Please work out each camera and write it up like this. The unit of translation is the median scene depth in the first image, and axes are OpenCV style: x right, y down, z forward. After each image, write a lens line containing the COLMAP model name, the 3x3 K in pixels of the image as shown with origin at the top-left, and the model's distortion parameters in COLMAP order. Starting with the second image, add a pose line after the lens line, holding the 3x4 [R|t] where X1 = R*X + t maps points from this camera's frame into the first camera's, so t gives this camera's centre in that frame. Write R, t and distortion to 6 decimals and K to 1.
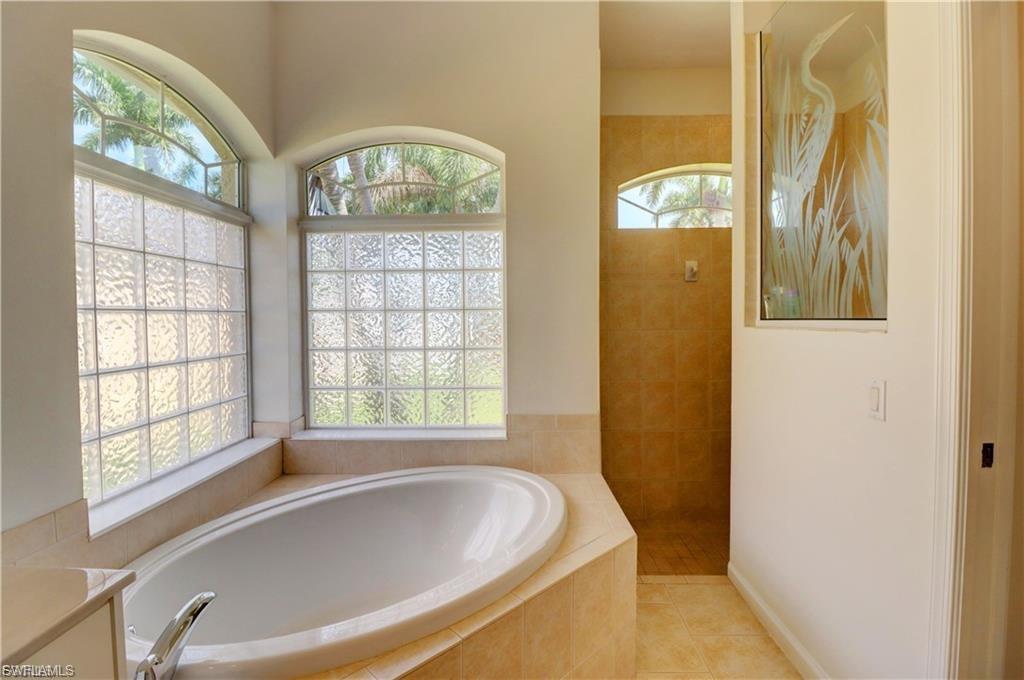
lens RADIAL K [[481.9, 0, 511.9], [0, 481.9, 330.7], [0, 0, 1]] dist [-0.001754, -0.000125]
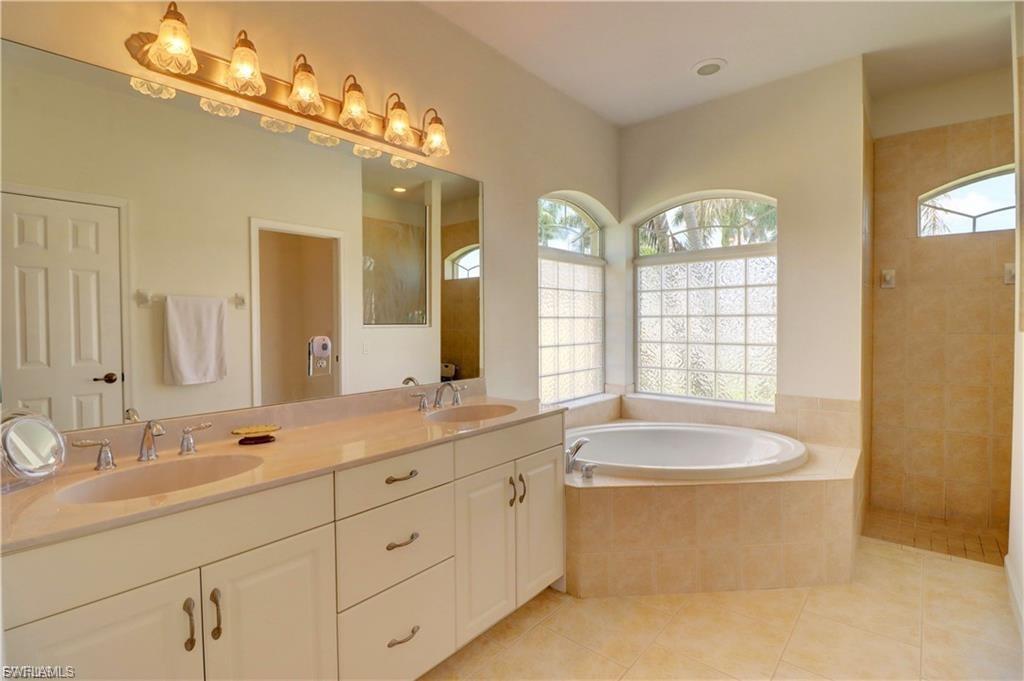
lens RADIAL K [[474.6, 0, 508.8], [0, 474.6, 328.8], [0, 0, 1]] dist [-0.000264, -0.013035]
pose [[0.766858, 0.010270, -0.641734, 0.259242], [-0.017418, 0.999837, -0.004814, 0.012620], [0.641580, 0.014870, 0.766912, -0.475443]]
